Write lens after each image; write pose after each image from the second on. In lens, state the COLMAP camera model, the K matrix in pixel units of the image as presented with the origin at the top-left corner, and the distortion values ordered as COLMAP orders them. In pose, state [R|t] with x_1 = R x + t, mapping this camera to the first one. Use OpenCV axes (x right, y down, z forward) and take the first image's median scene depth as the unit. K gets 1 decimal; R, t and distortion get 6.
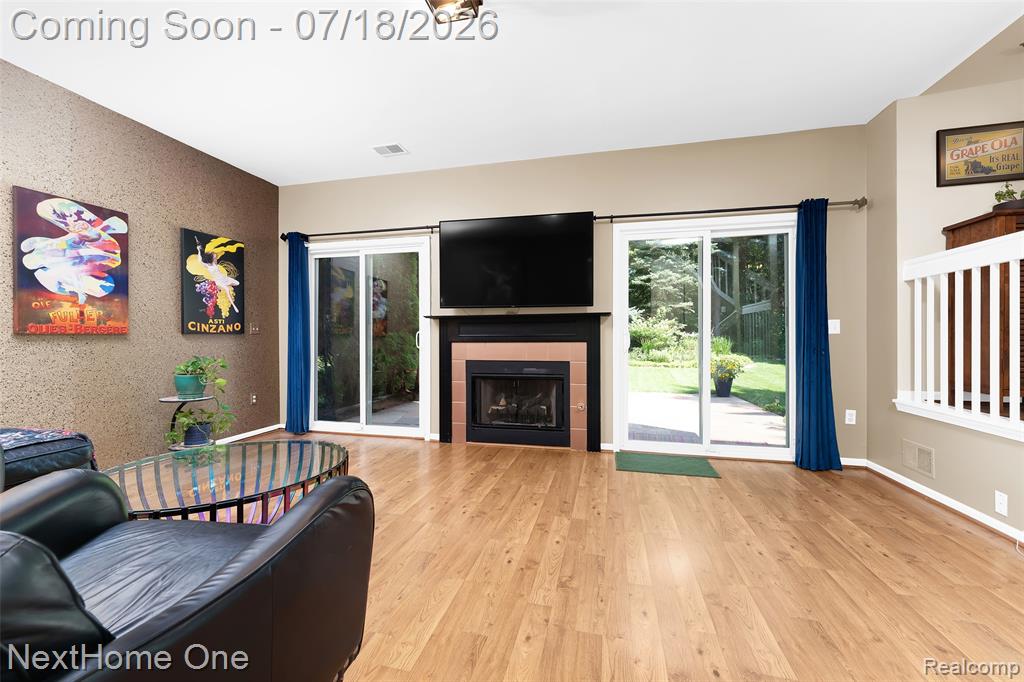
lens RADIAL K [[418.8, 0, 513.0], [0, 418.8, 340.5], [0, 0, 1]] dist [0.002729, 0.000239]
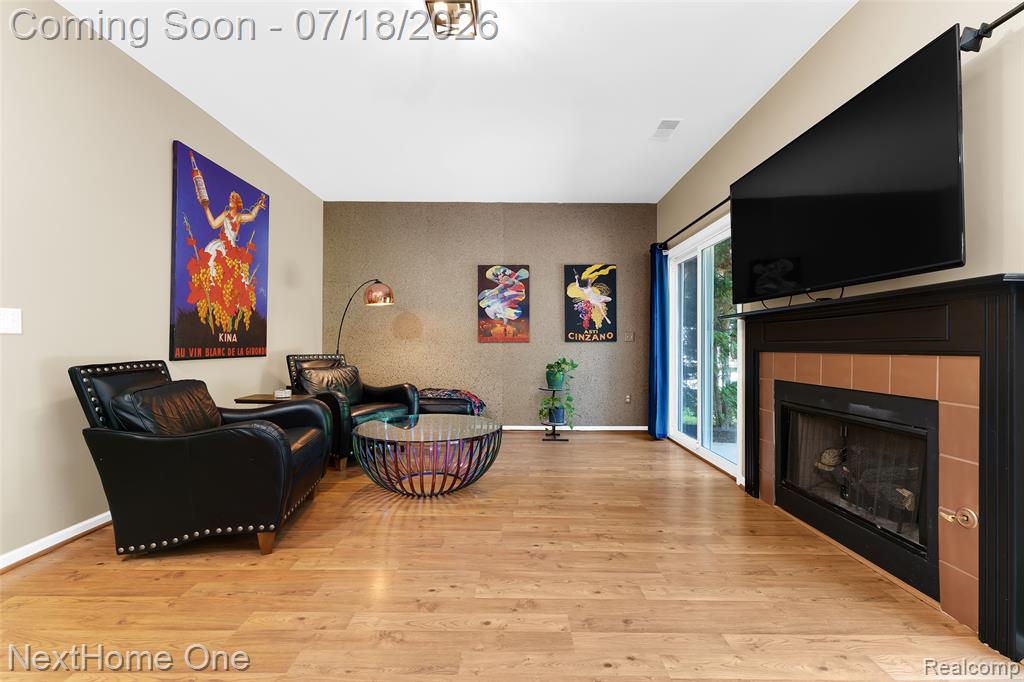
lens RADIAL K [[418.8, 0, 518.8], [0, 418.8, 341.6], [0, 0, 1]] dist [0.002729, 0.000239]
pose [[0.216682, -0.006299, -0.976222, 0.592944], [-0.010192, 0.999910, -0.008714, -0.003137], [0.976189, 0.011838, 0.216598, 0.630544]]
